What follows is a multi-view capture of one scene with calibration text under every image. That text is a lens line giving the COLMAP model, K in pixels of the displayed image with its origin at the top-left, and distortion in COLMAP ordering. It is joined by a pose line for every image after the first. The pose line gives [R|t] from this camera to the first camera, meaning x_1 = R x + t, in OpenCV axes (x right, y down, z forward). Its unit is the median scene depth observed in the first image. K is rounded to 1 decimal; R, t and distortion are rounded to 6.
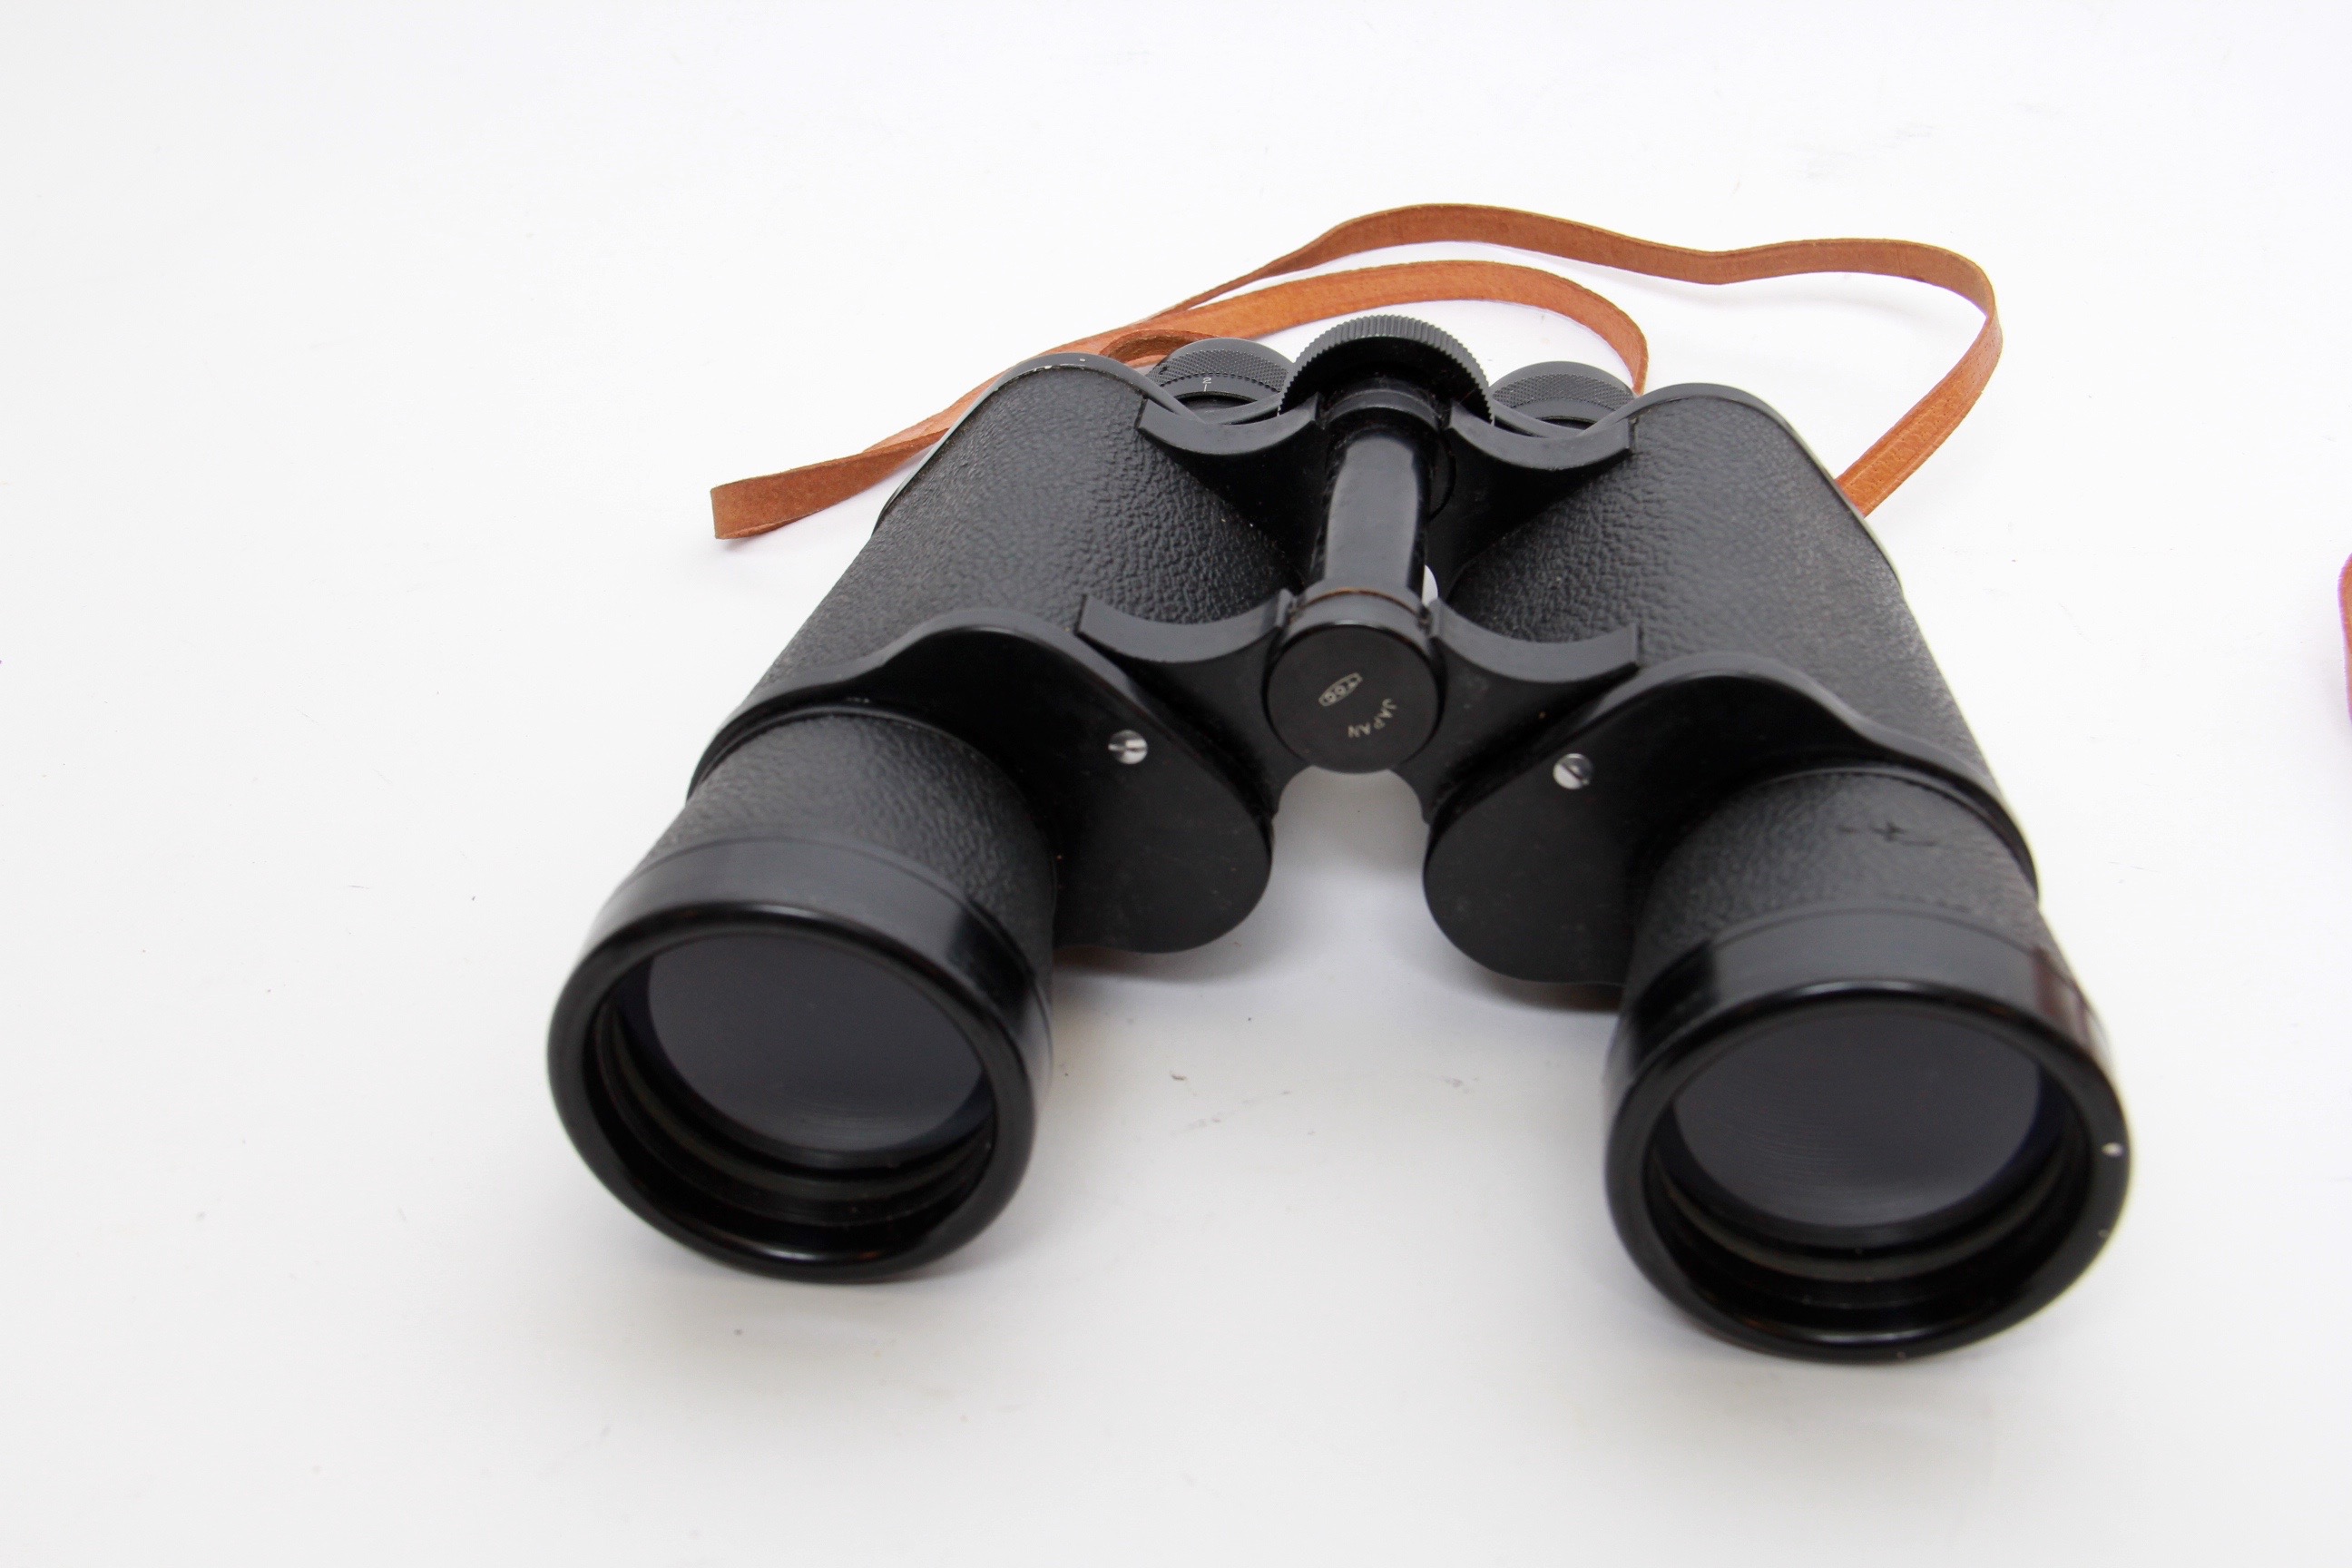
lens RADIAL K [[2859.4, 0, 1165.9], [0, 2859.4, 787.8], [0, 0, 1]] dist [-0.018134, 0.000000]
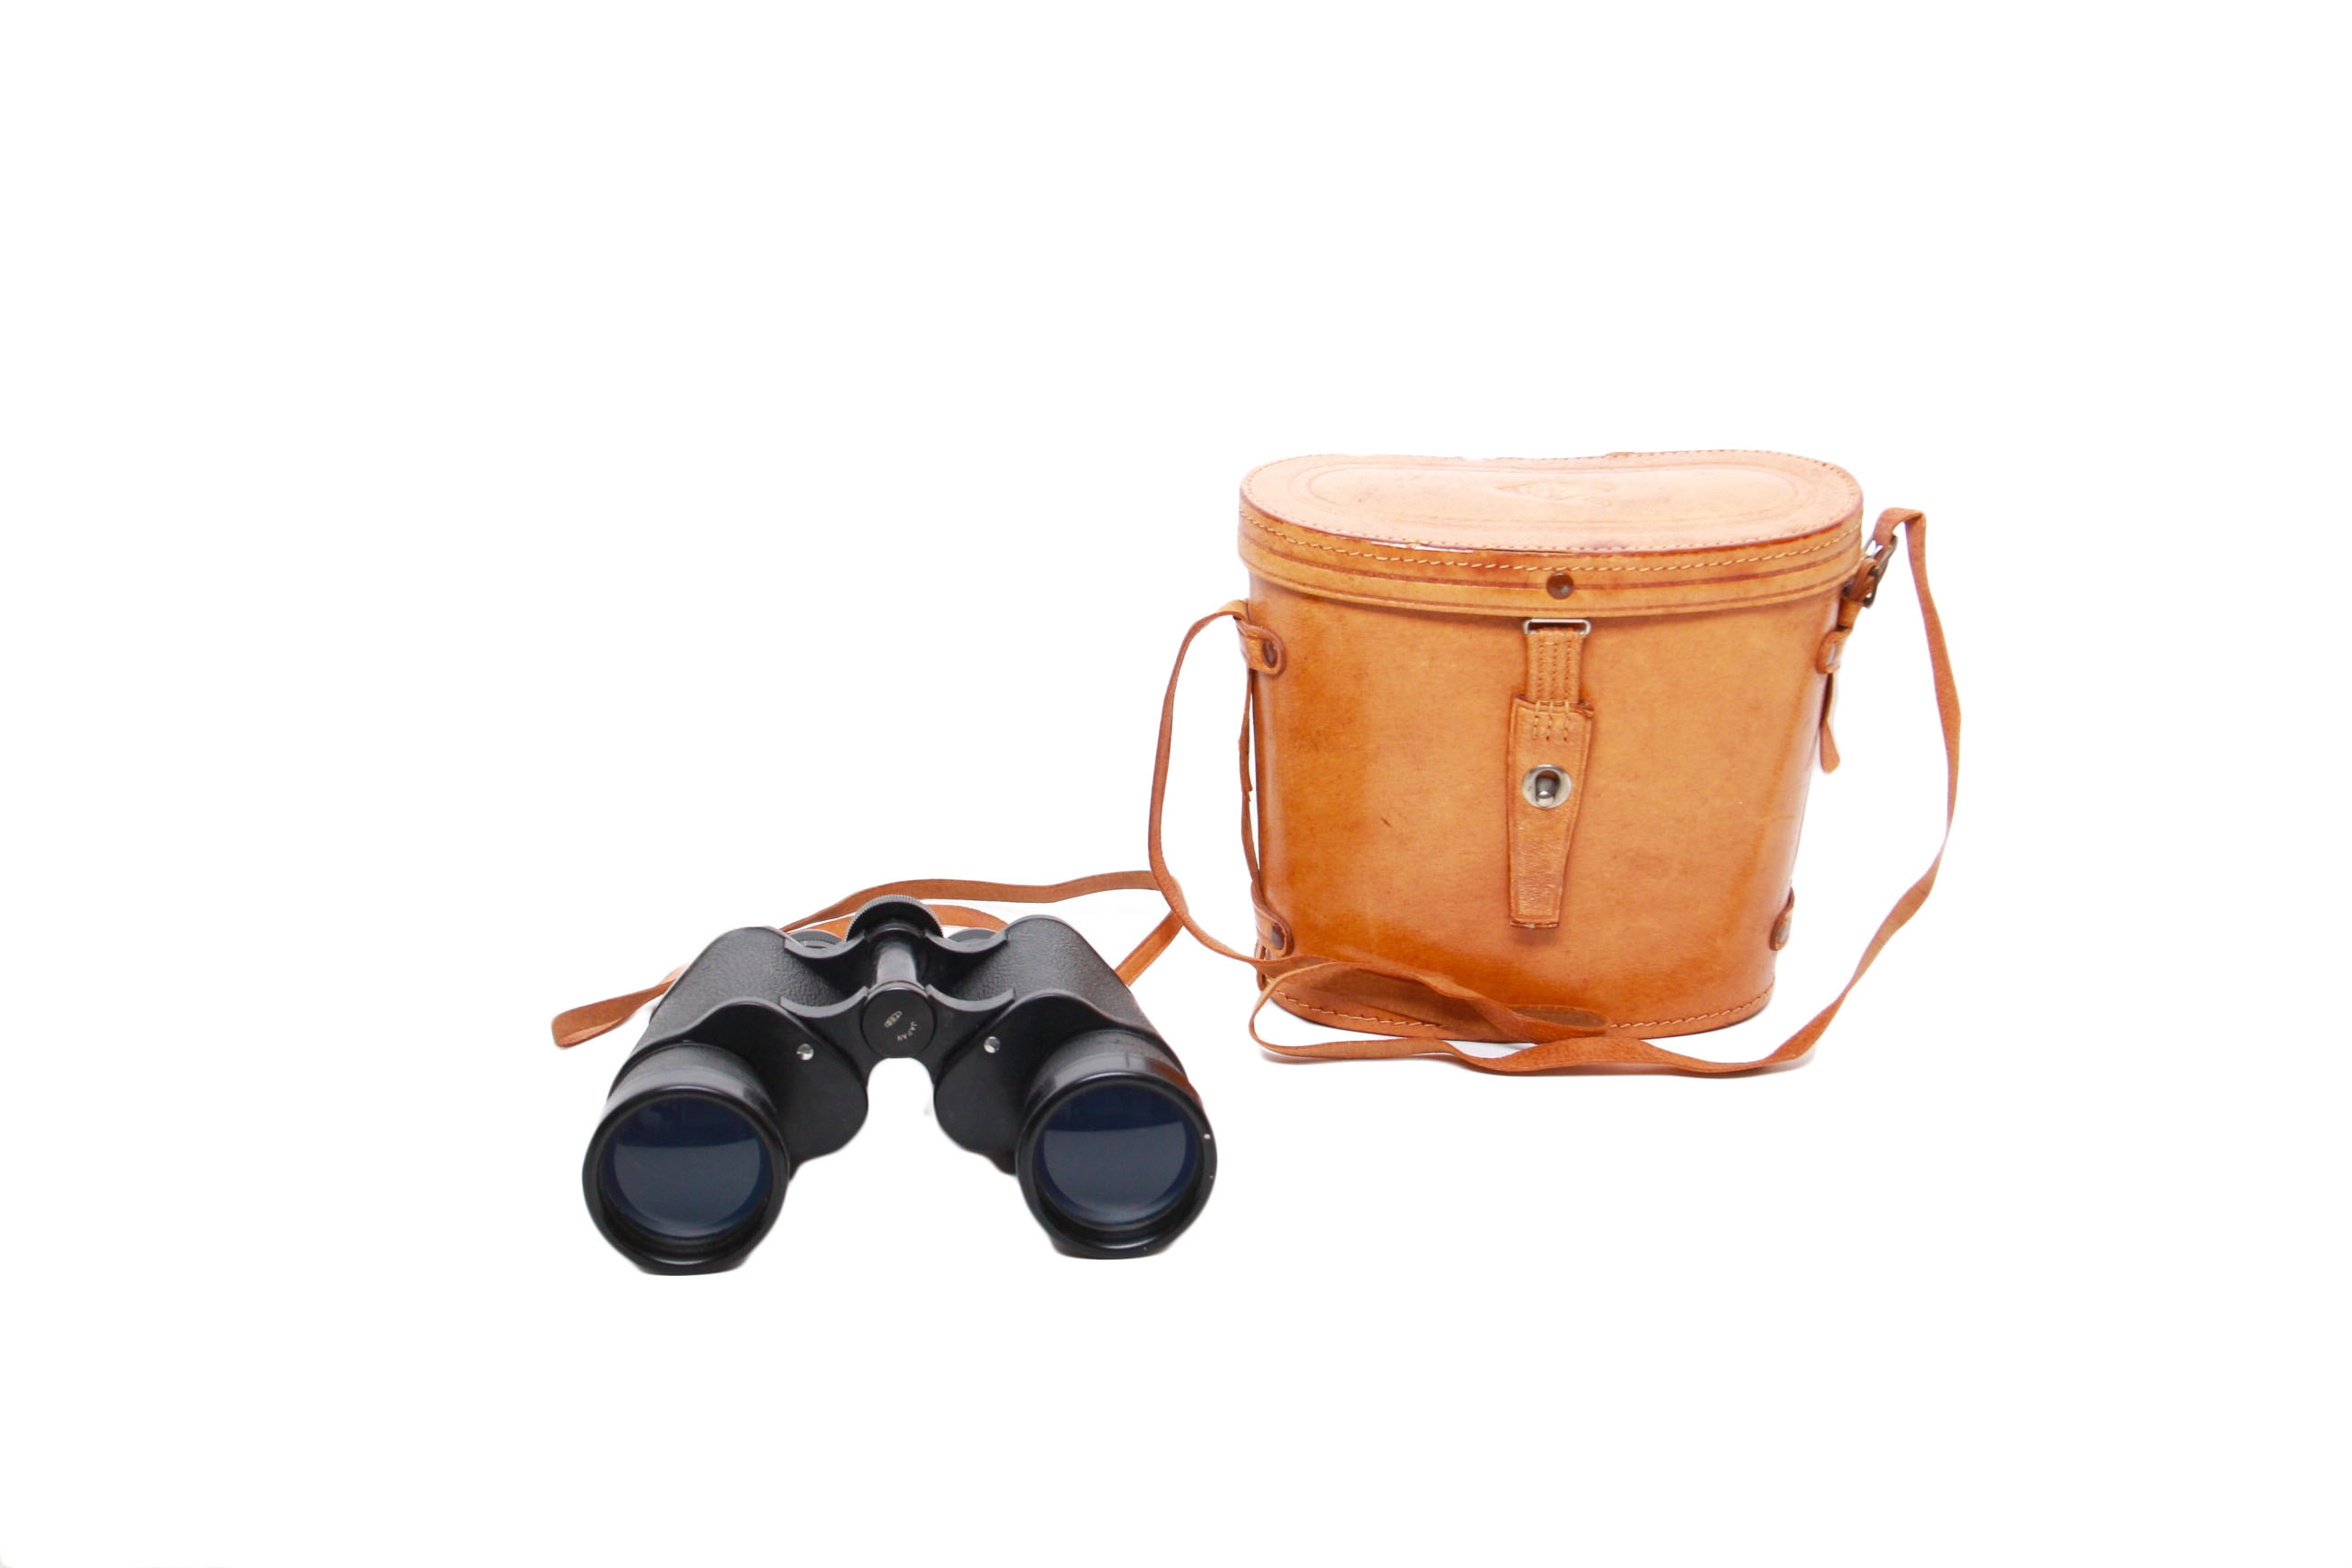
lens RADIAL K [[3816.4, 0, 1174.0], [0, 3816.4, 771.5], [0, 0, 1]] dist [0.023455, 0.000000]
pose [[0.980291, -0.053250, 0.190246, -0.296351], [0.110539, 0.945980, -0.304799, 0.747267], [-0.163738, 0.319821, 0.933223, -2.027829]]
